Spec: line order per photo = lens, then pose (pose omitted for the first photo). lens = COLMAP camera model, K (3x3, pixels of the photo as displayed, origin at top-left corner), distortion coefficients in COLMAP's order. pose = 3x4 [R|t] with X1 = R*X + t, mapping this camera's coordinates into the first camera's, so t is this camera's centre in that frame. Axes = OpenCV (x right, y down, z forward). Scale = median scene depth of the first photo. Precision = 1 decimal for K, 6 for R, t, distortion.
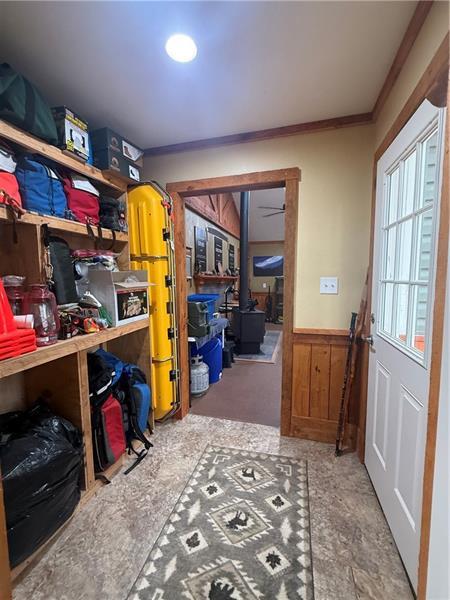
lens RADIAL K [[260.9, 0, 224.0], [0, 260.9, 300.7], [0, 0, 1]] dist [0.000143, -0.000462]
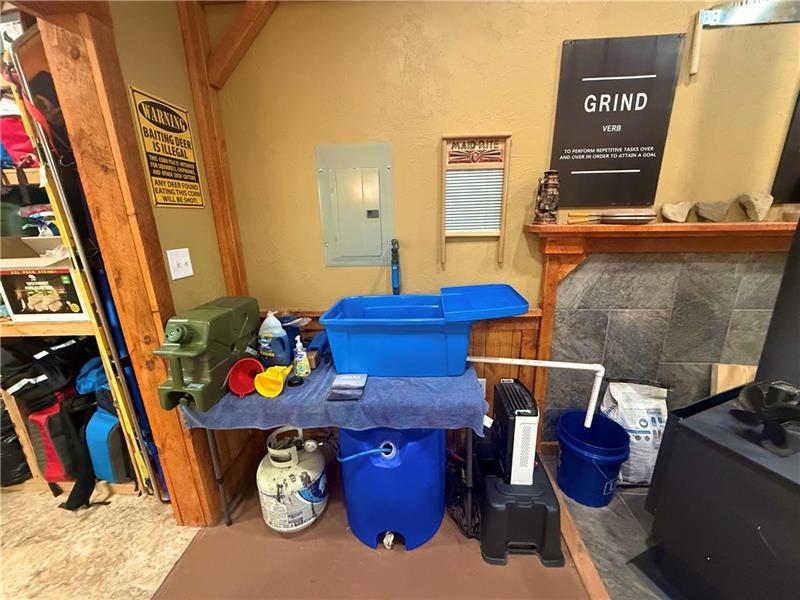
lens RADIAL K [[318.1, 0, 400.7], [0, 318.1, 301.7], [0, 0, 1]] dist [0.000498, -0.000402]
pose [[0.207269, 0.261447, -0.942701, 0.595728], [-0.060389, 0.965209, 0.254411, -0.234598], [0.976418, 0.004197, 0.215846, 1.874907]]
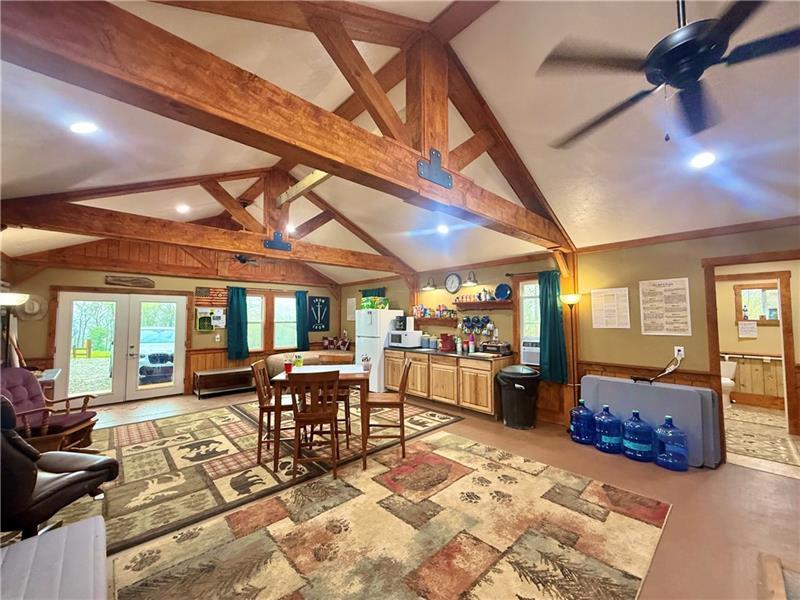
lens RADIAL K [[318.1, 0, 399.2], [0, 318.1, 300.9], [0, 0, 1]] dist [0.000498, -0.000402]
pose [[-0.855216, 0.035295, 0.517068, 0.978433], [0.049653, 0.998669, 0.013957, -0.455997], [-0.515887, 0.037610, -0.855831, 4.055126]]
